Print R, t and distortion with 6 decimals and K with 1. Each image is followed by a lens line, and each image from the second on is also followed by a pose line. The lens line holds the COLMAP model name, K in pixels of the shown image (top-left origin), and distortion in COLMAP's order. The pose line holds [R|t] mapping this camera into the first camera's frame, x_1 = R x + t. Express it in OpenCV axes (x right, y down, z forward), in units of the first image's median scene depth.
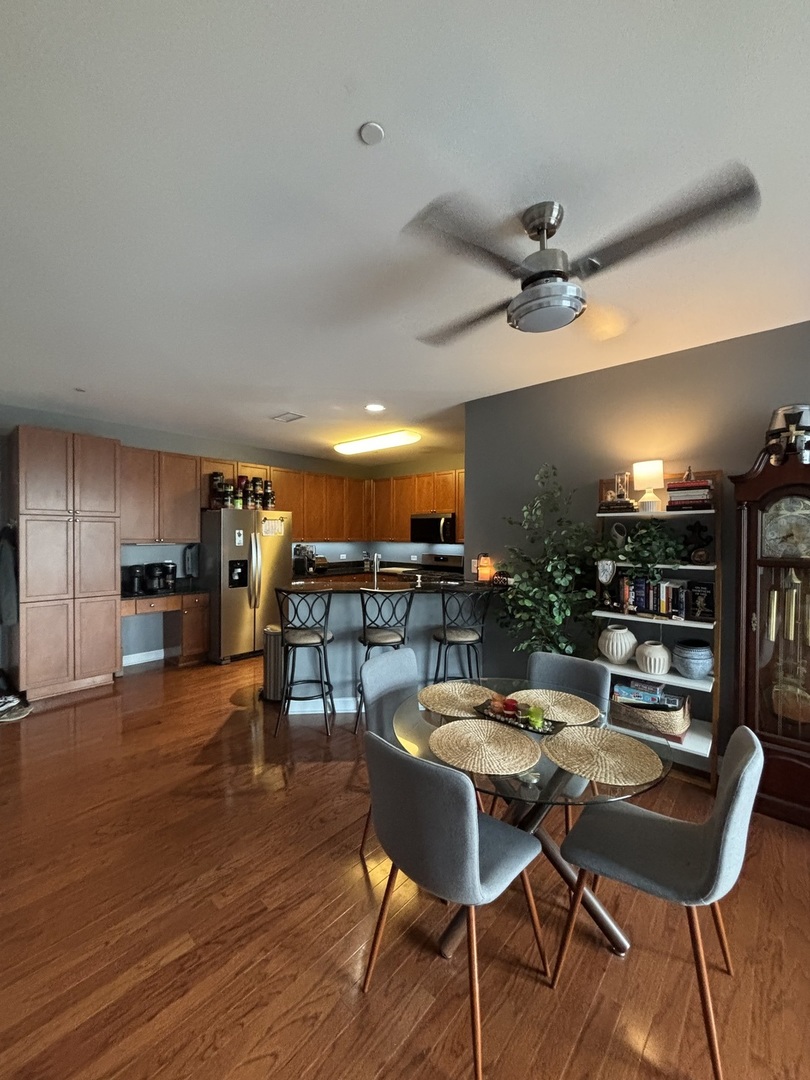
lens RADIAL K [[434.5, 0, 413.5], [0, 434.5, 550.2], [0, 0, 1]] dist [0.002328, 0.000569]
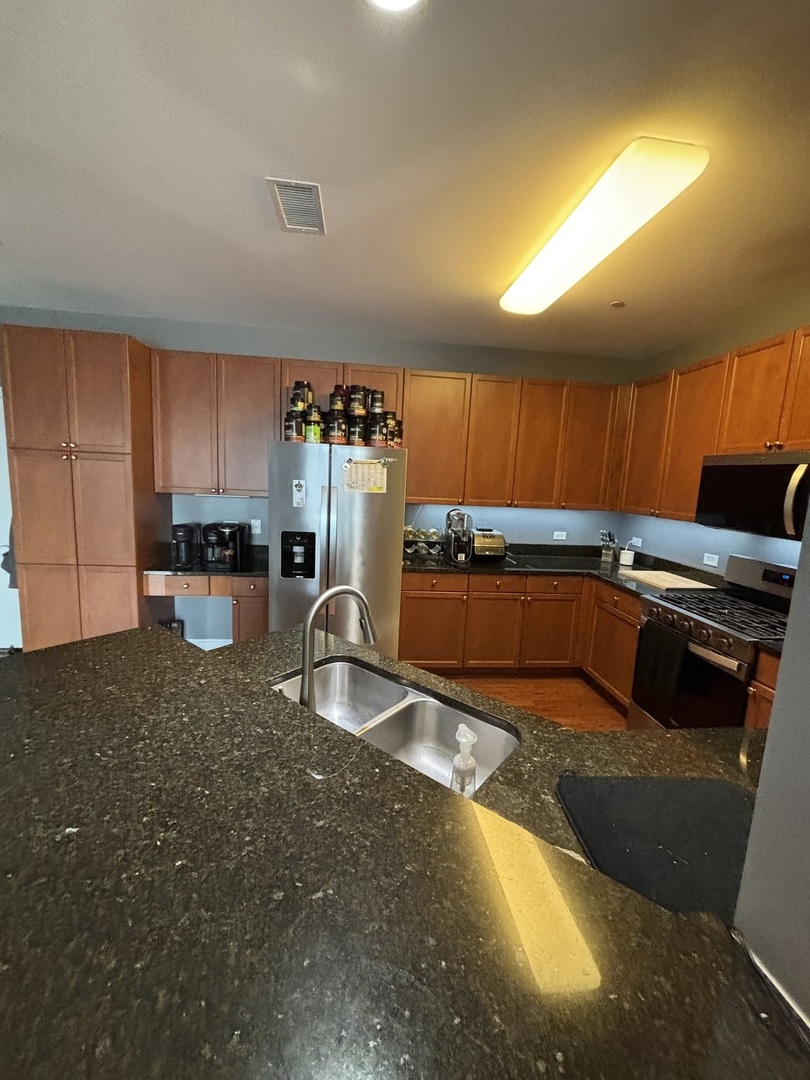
lens RADIAL K [[434.5, 0, 407.9], [0, 434.5, 542.7], [0, 0, 1]] dist [0.002328, 0.000569]
pose [[0.734079, 0.129211, -0.666657, 0.077368], [-0.066719, 0.990704, 0.118551, -0.034513], [0.675778, -0.042547, 0.735876, 0.557390]]
